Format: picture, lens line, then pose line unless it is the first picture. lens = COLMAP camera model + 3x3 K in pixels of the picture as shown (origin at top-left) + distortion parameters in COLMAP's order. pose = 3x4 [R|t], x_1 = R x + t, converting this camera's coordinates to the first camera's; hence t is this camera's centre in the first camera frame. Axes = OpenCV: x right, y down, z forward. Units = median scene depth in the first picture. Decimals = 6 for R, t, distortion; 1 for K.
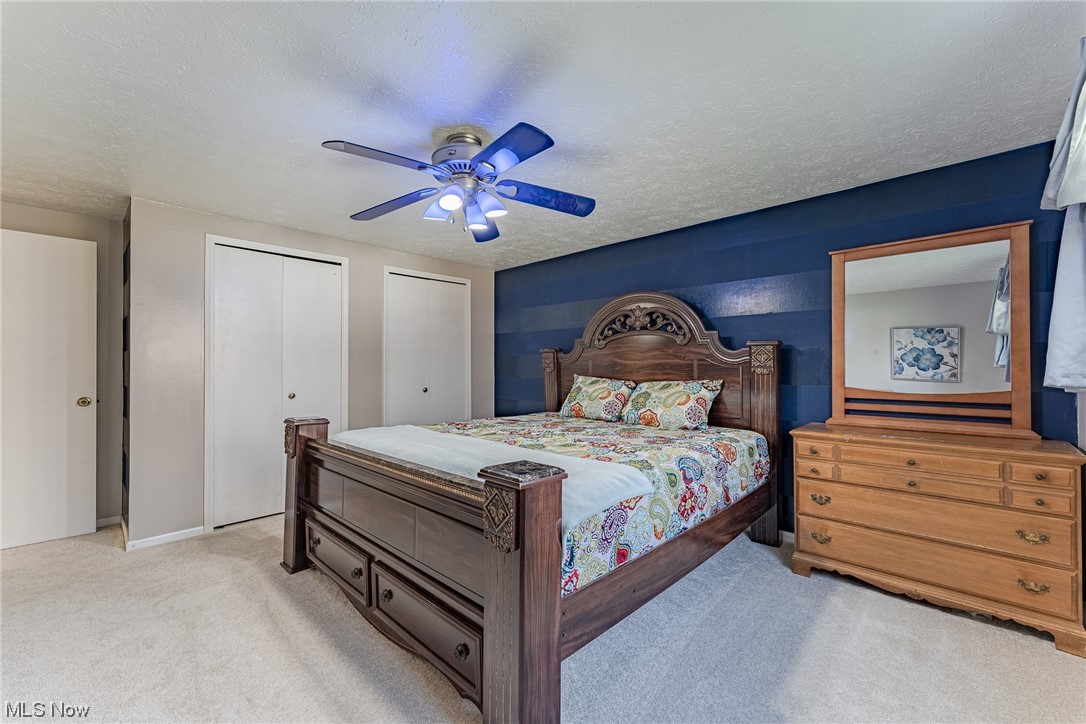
lens RADIAL K [[444.1, 0, 543.0], [0, 444.1, 362.0], [0, 0, 1]] dist [0.000490, 0.000128]
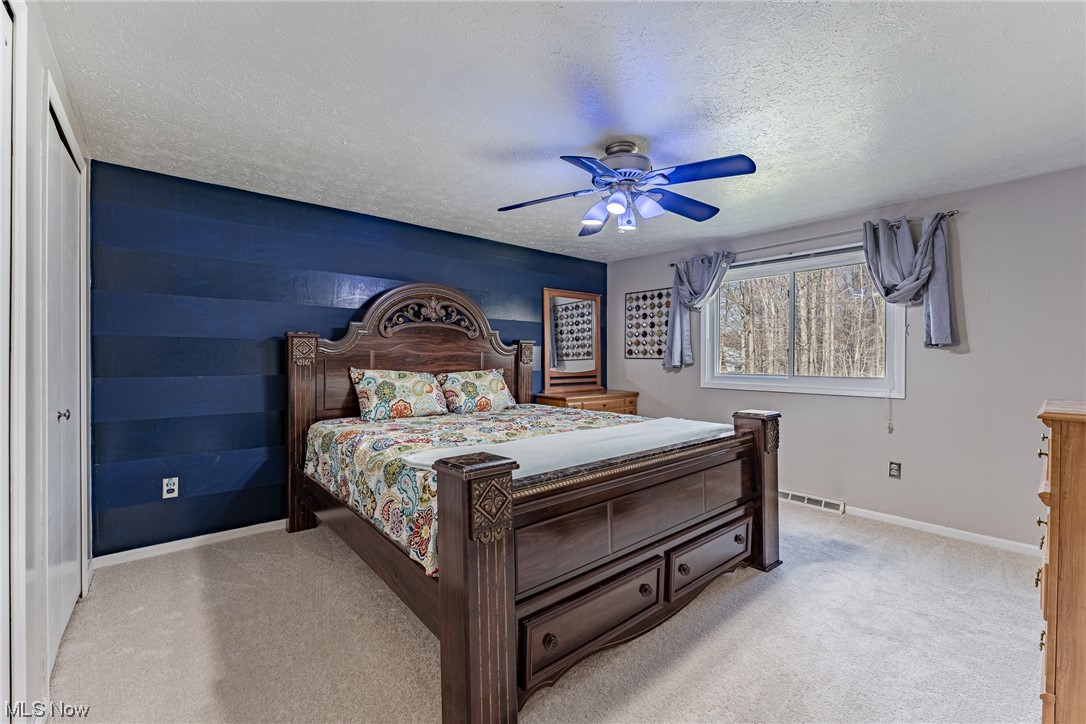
lens RADIAL K [[457.3, 0, 543.0], [0, 457.3, 362.0], [0, 0, 1]] dist [-0.001275, -0.000026]
pose [[0.097397, -0.010457, 0.995191, -0.813254], [-0.015852, 0.999802, 0.012057, 0.003186], [-0.995119, -0.016950, 0.097212, 0.674946]]
